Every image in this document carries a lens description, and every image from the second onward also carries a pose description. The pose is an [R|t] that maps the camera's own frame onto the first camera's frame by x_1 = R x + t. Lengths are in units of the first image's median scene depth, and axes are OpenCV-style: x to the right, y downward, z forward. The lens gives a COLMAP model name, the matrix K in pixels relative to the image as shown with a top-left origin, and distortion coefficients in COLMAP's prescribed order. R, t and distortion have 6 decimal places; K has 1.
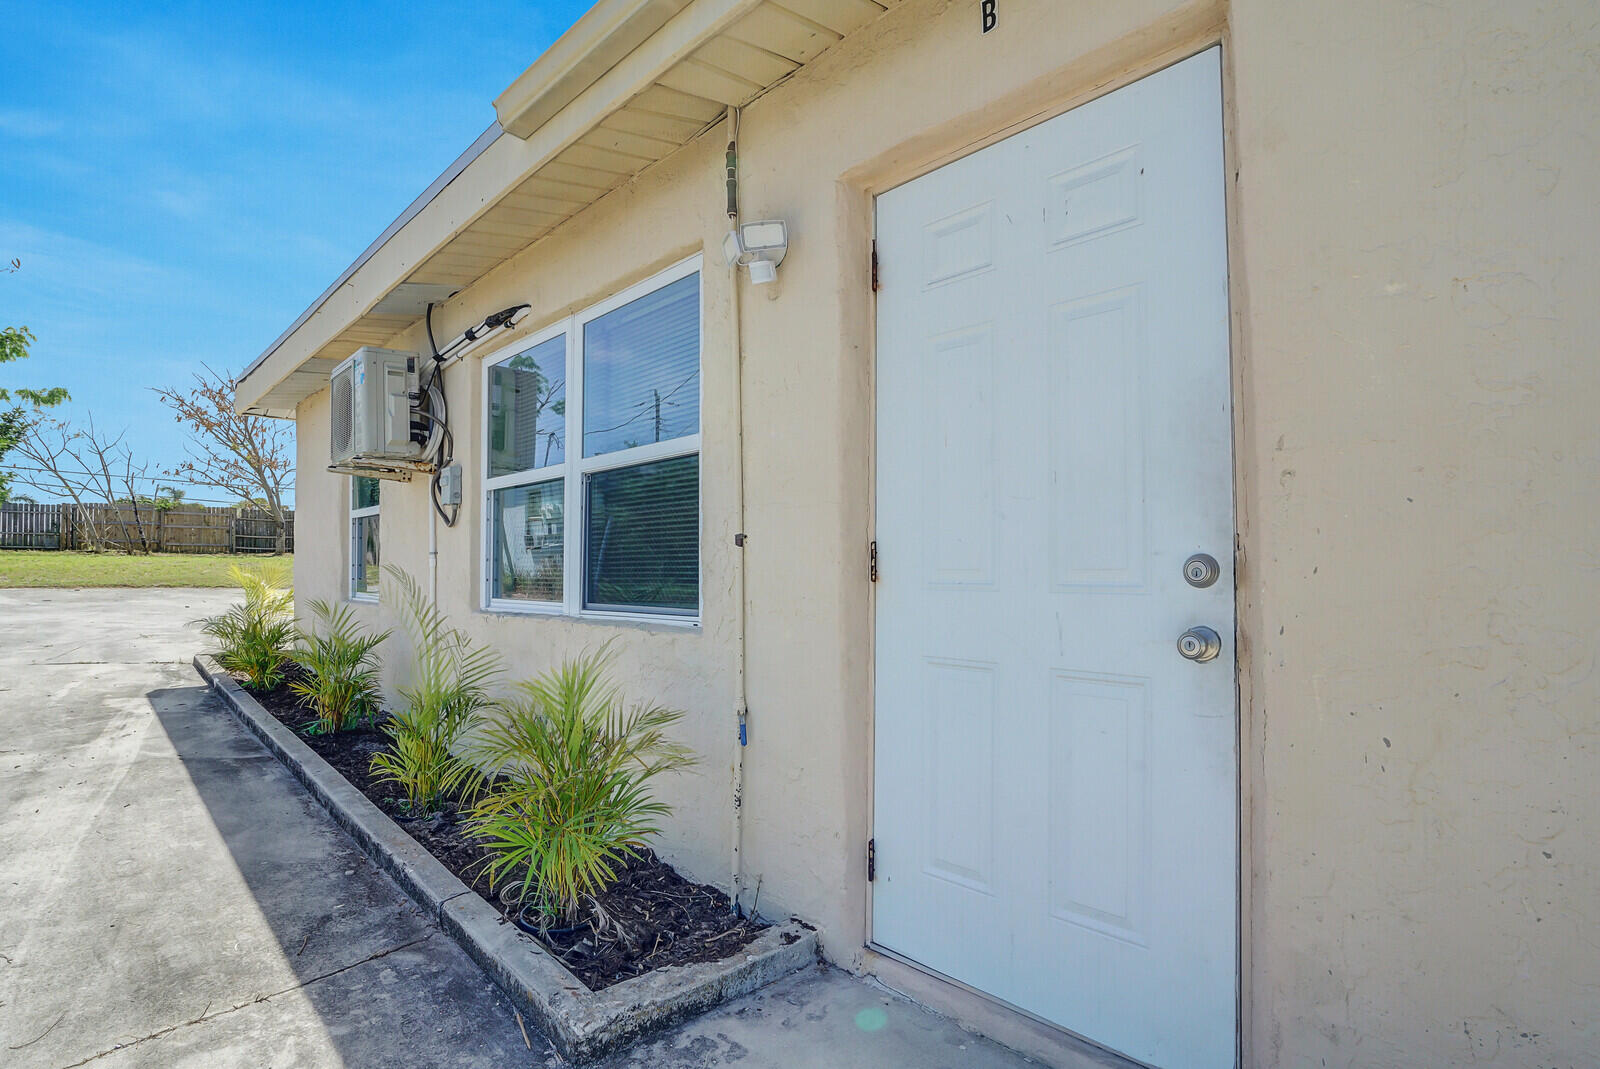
lens RADIAL K [[727.3, 0, 792.7], [0, 727.3, 539.6], [0, 0, 1]] dist [-0.019063, 0.000918]
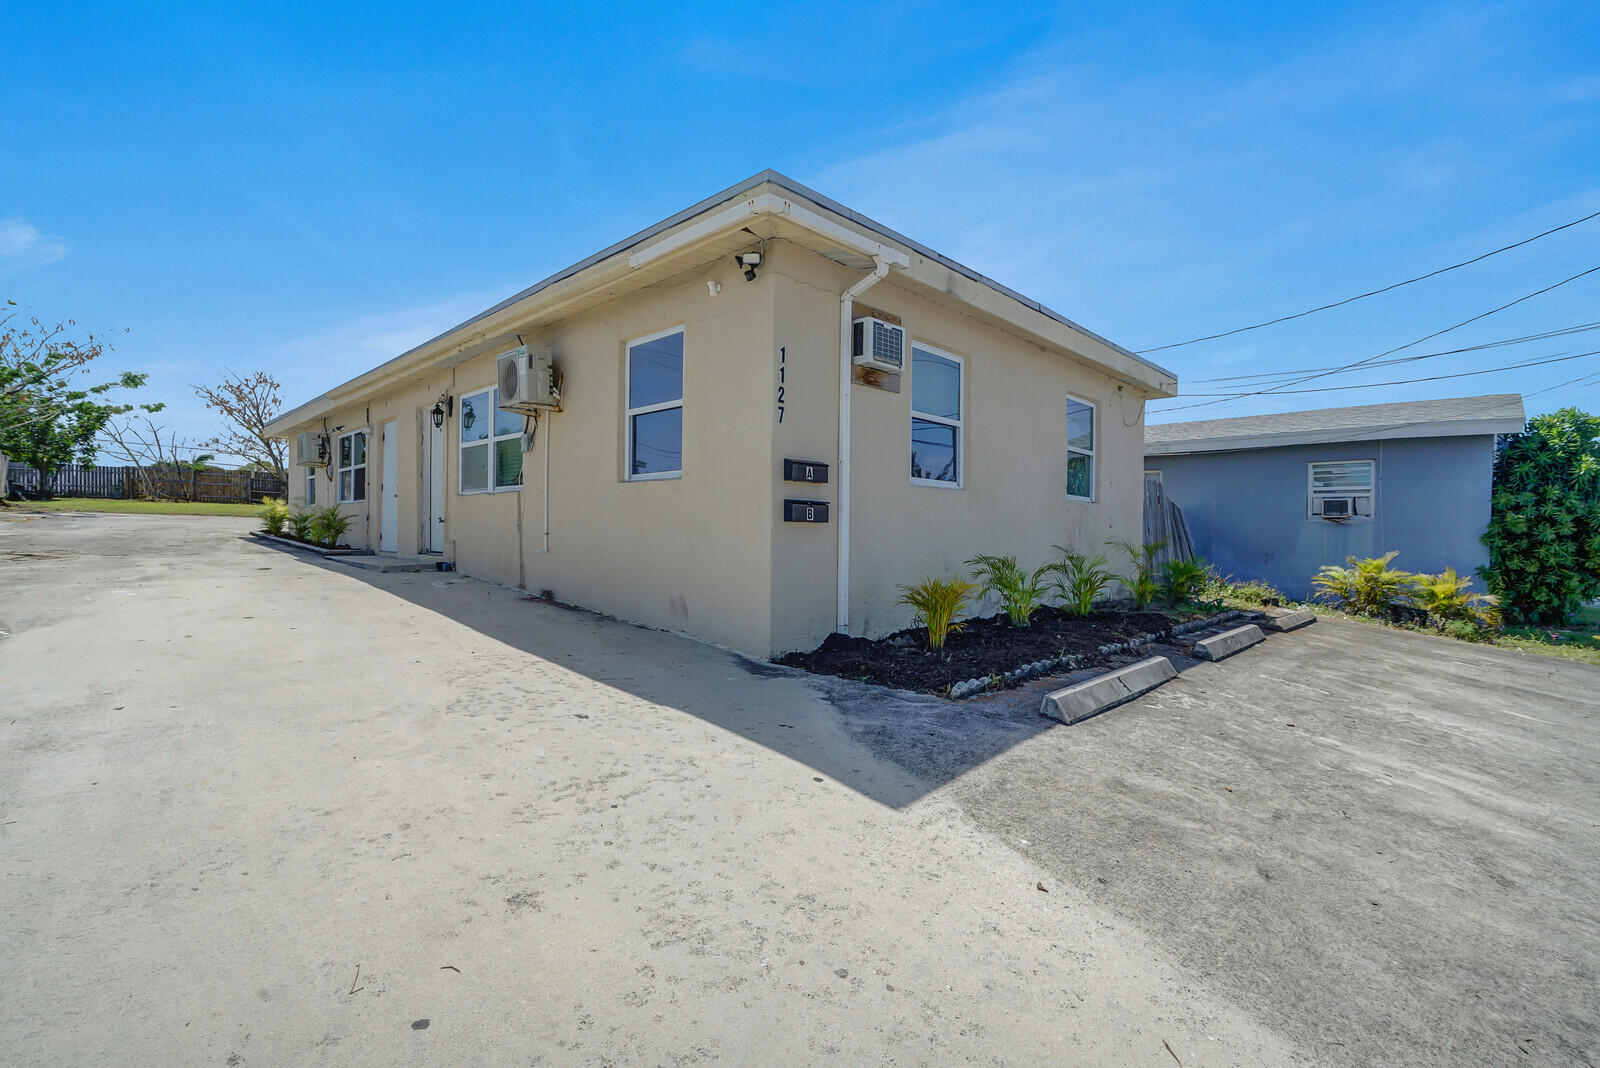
lens RADIAL K [[727.3, 0, 808.1], [0, 727.3, 529.4], [0, 0, 1]] dist [-0.019063, 0.000918]
pose [[0.999798, 0.010183, 0.017346, 0.295539], [-0.010692, 0.999508, 0.029481, 0.018441], [-0.017038, -0.029660, 0.999415, -0.432378]]
